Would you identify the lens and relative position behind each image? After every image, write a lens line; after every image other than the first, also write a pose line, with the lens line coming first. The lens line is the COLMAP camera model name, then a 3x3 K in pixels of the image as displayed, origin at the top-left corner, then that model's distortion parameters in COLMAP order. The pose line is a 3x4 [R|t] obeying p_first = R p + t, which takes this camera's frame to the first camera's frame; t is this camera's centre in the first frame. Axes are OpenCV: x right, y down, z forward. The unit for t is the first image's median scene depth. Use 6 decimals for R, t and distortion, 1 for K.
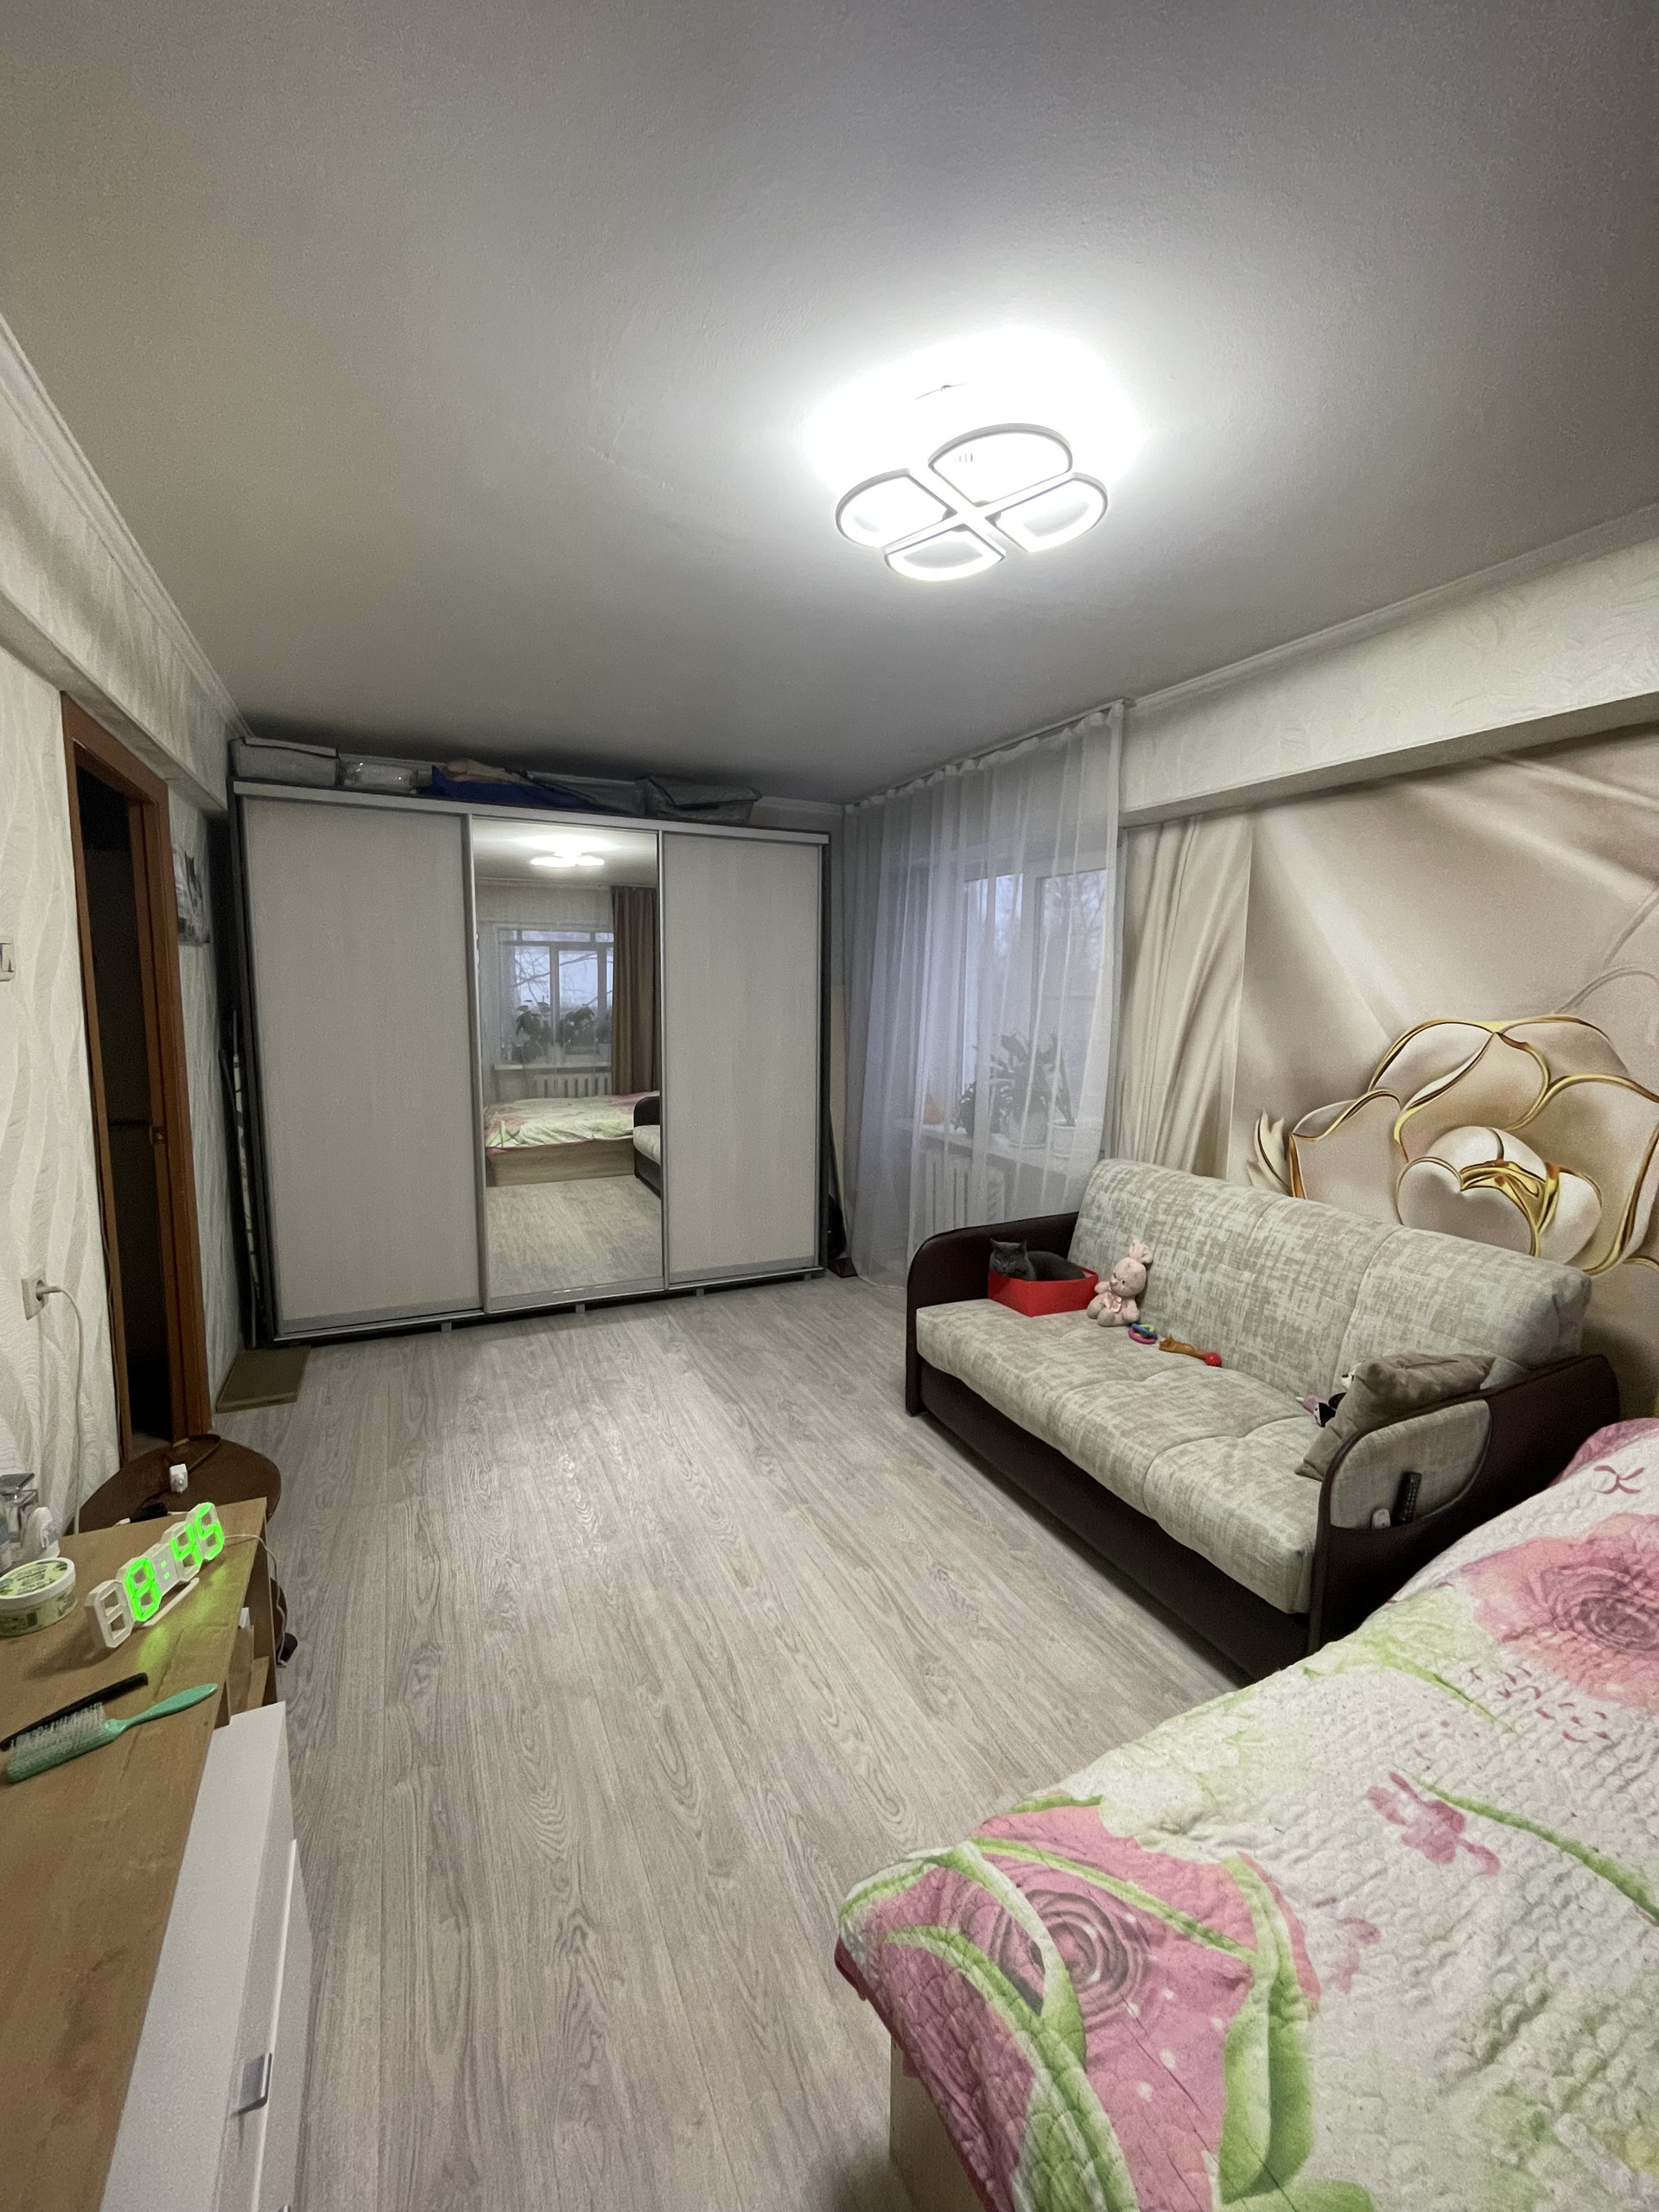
lens RADIAL K [[884.2, 0, 835.5], [0, 884.2, 1107.7], [0, 0, 1]] dist [-0.002470, -0.000486]
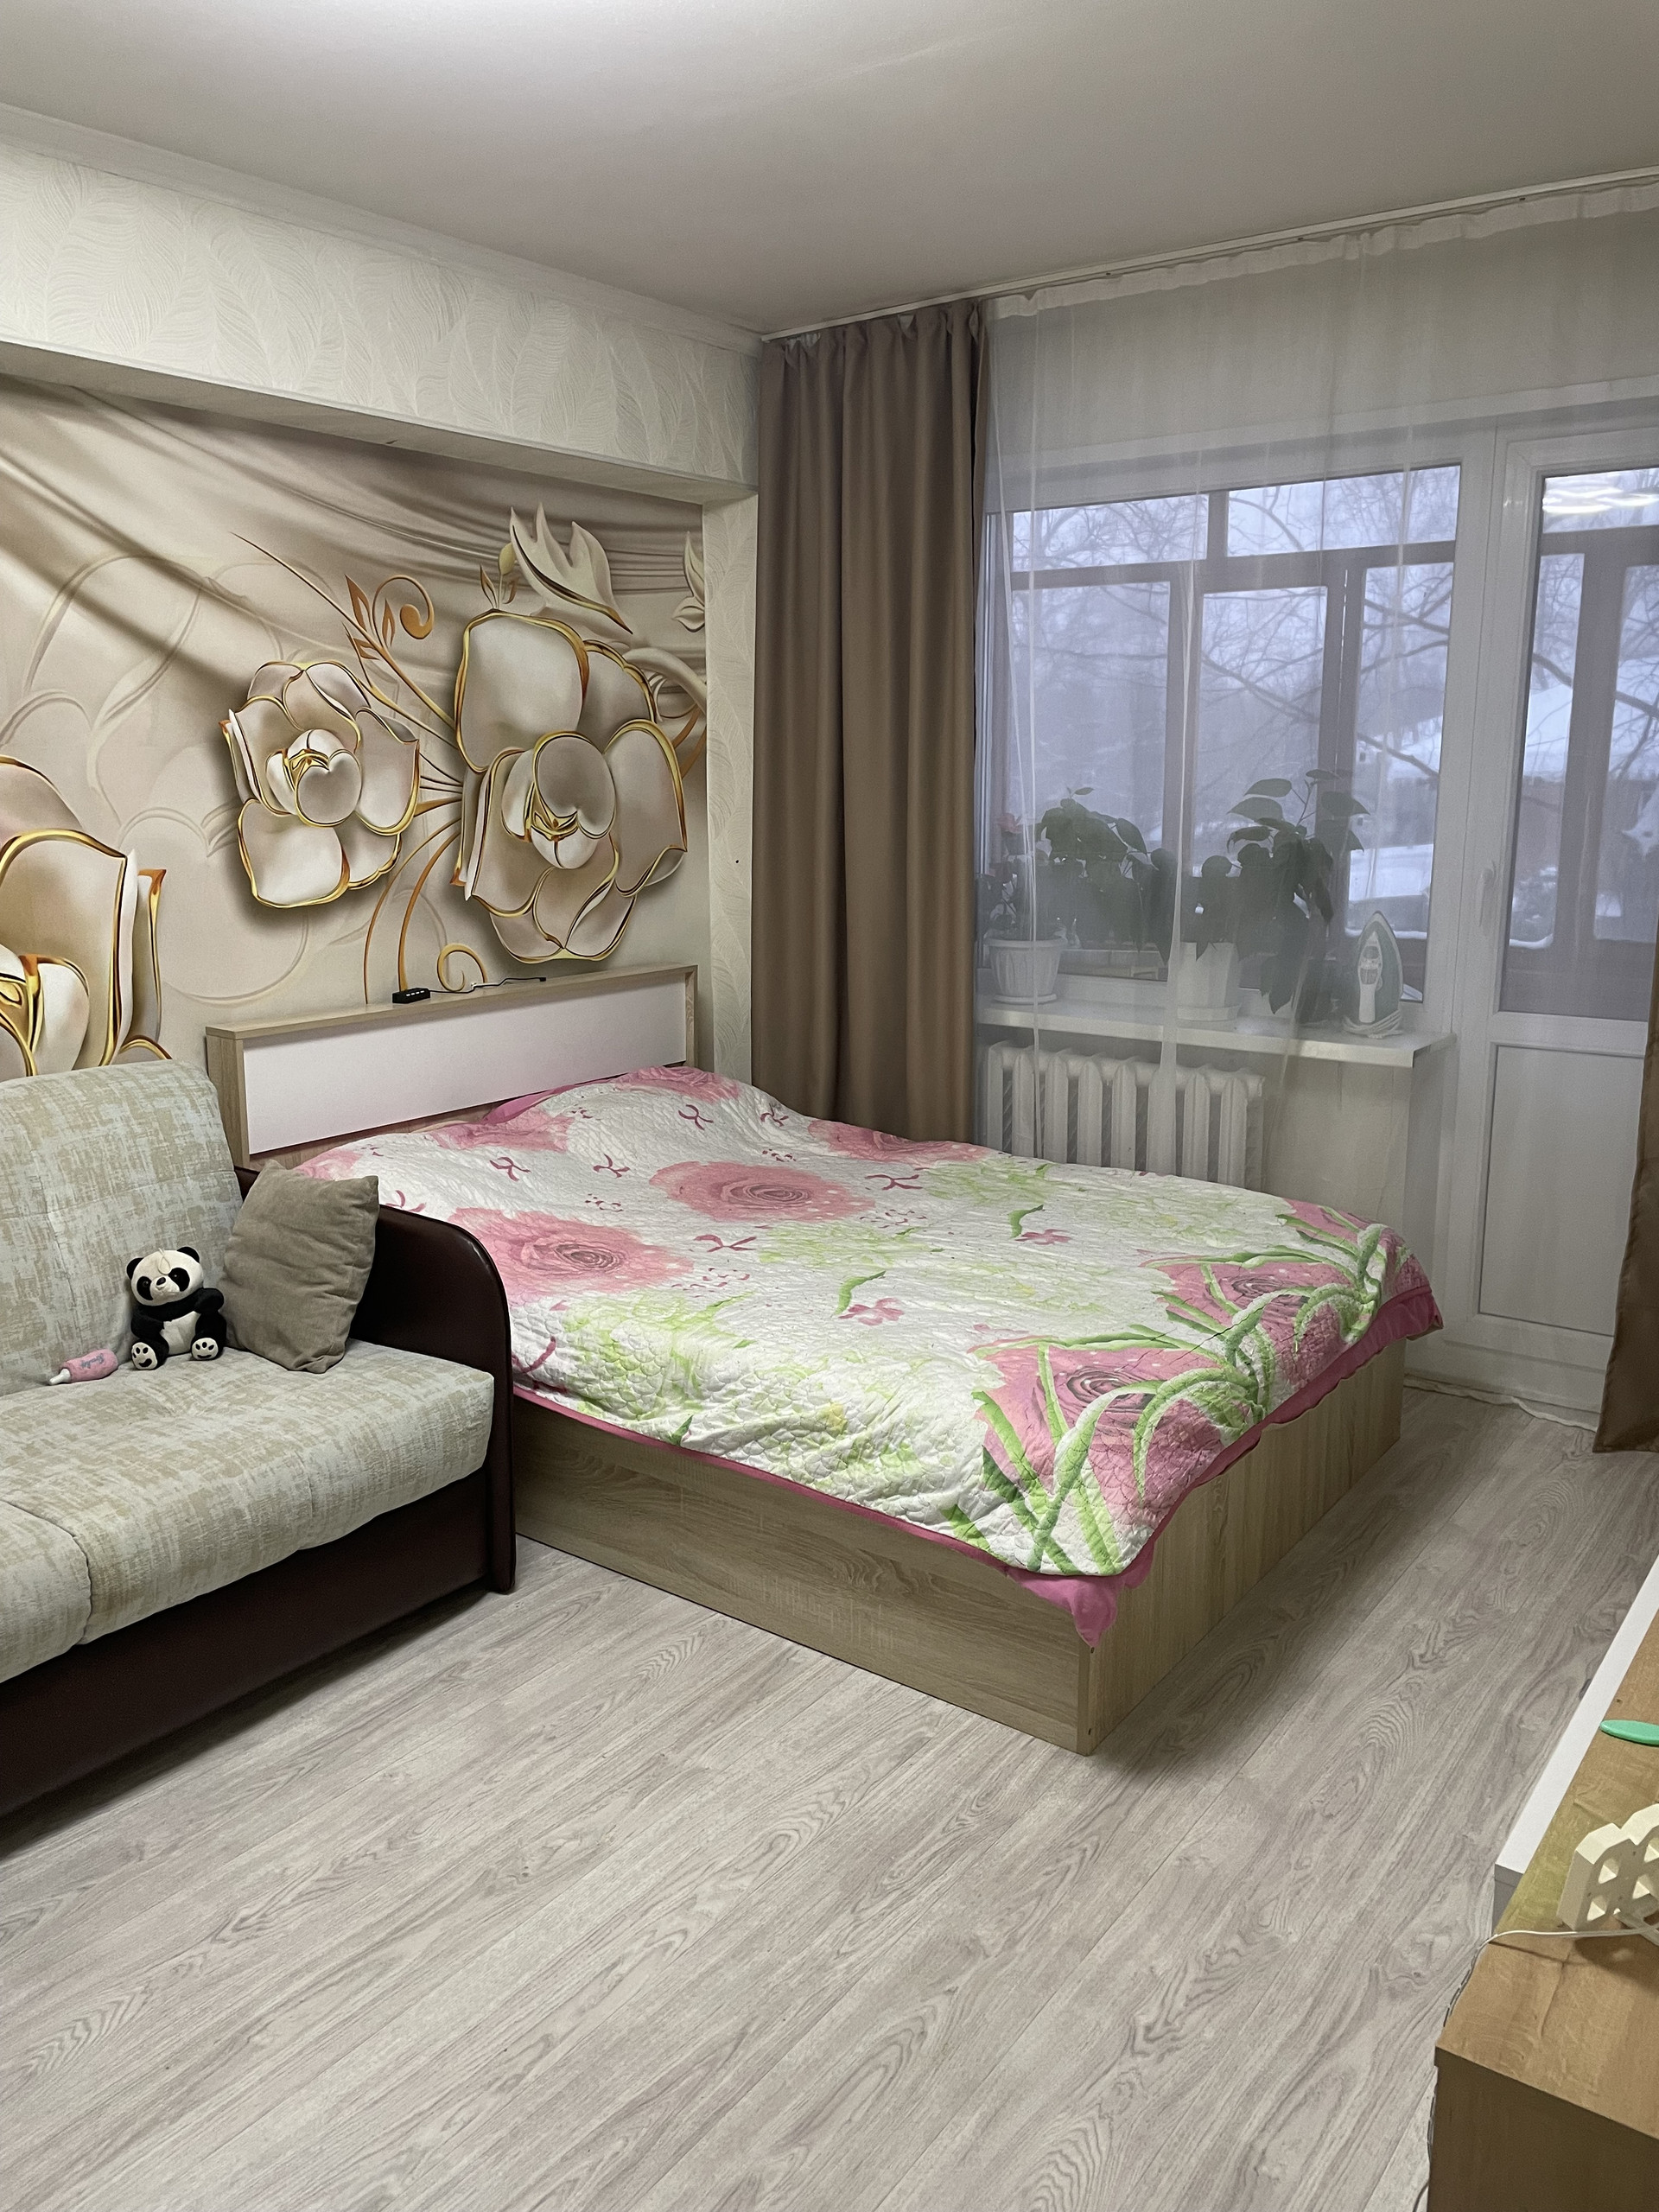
lens RADIAL K [[1697.0, 0, 832.6], [0, 1697.0, 1102.3], [0, 0, 1]] dist [0.002511, -0.011151]
pose [[-0.467915, -0.180500, 0.865145, -1.064831], [0.116843, 0.957693, 0.263004, -0.158998], [-0.876016, 0.224149, -0.427029, 1.429303]]
